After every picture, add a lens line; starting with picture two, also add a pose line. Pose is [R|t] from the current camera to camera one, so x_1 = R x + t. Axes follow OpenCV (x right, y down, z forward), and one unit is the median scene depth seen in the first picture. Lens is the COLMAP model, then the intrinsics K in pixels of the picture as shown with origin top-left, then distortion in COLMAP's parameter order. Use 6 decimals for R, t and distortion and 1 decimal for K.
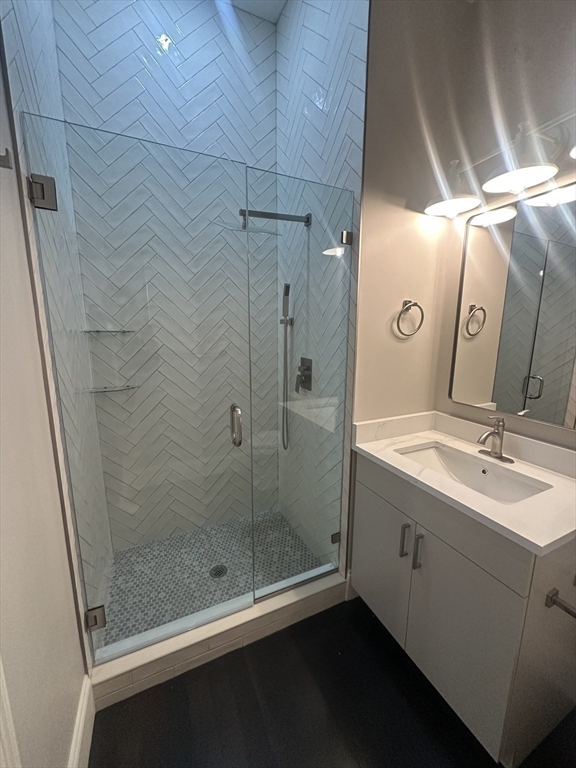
lens RADIAL K [[306.3, 0, 288.0], [0, 306.3, 384.0], [0, 0, 1]] dist [0.002049, 0.000594]
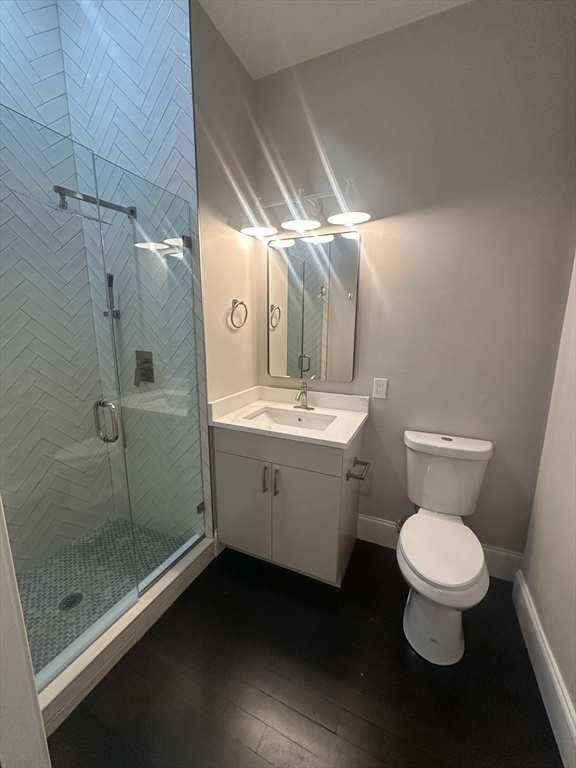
lens RADIAL K [[306.3, 0, 288.0], [0, 306.3, 384.0], [0, 0, 1]] dist [0.002049, 0.000594]
pose [[0.762798, -0.122204, 0.634985, -0.269007], [0.110740, 0.992161, 0.057913, 0.020286], [-0.637084, 0.026143, 0.770351, -0.088980]]
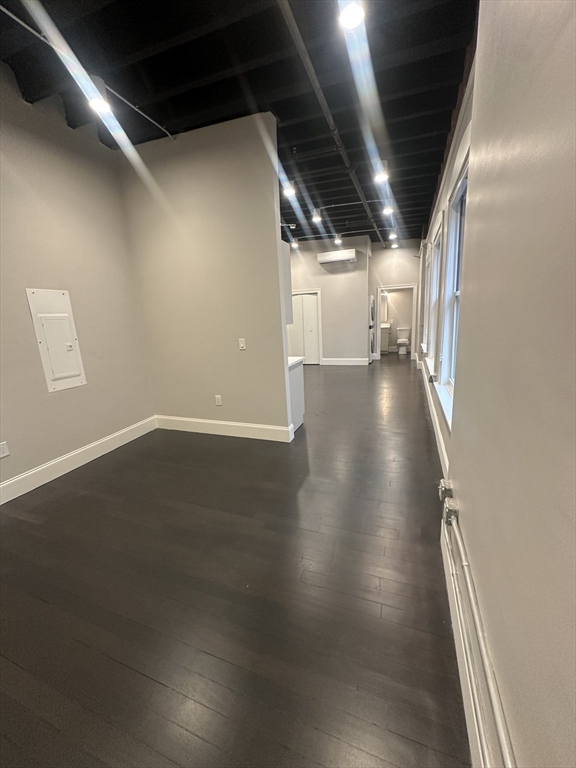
lens RADIAL K [[306.3, 0, 288.0], [0, 306.3, 384.0], [0, 0, 1]] dist [0.002049, 0.000594]
pose [[0.715175, -0.194638, 0.671298, -5.857382], [0.181443, 0.979218, 0.090615, 0.479468], [-0.674984, 0.056997, 0.735628, -2.828170]]
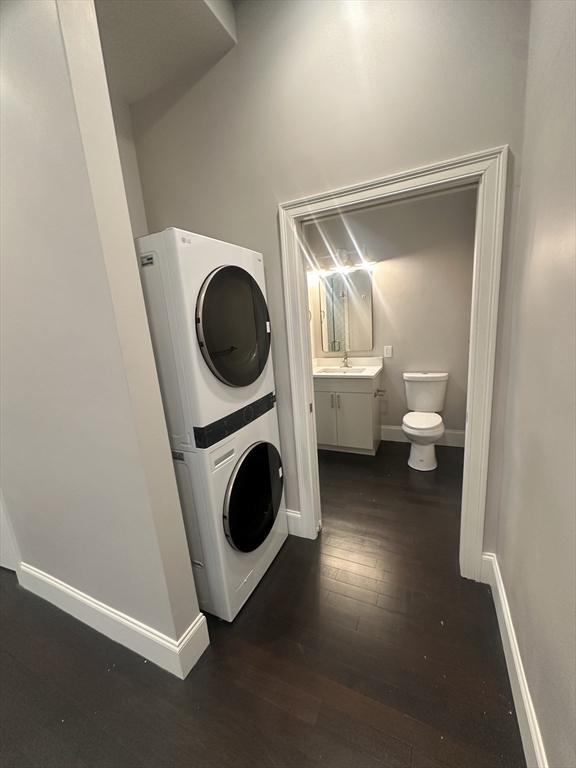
lens RADIAL K [[306.3, 0, 288.0], [0, 306.3, 384.0], [0, 0, 1]] dist [0.002049, 0.000594]
pose [[0.768342, -0.190172, 0.611135, -1.152528], [0.189827, 0.979585, 0.066169, 0.091433], [-0.611242, 0.065170, 0.788756, -0.659220]]
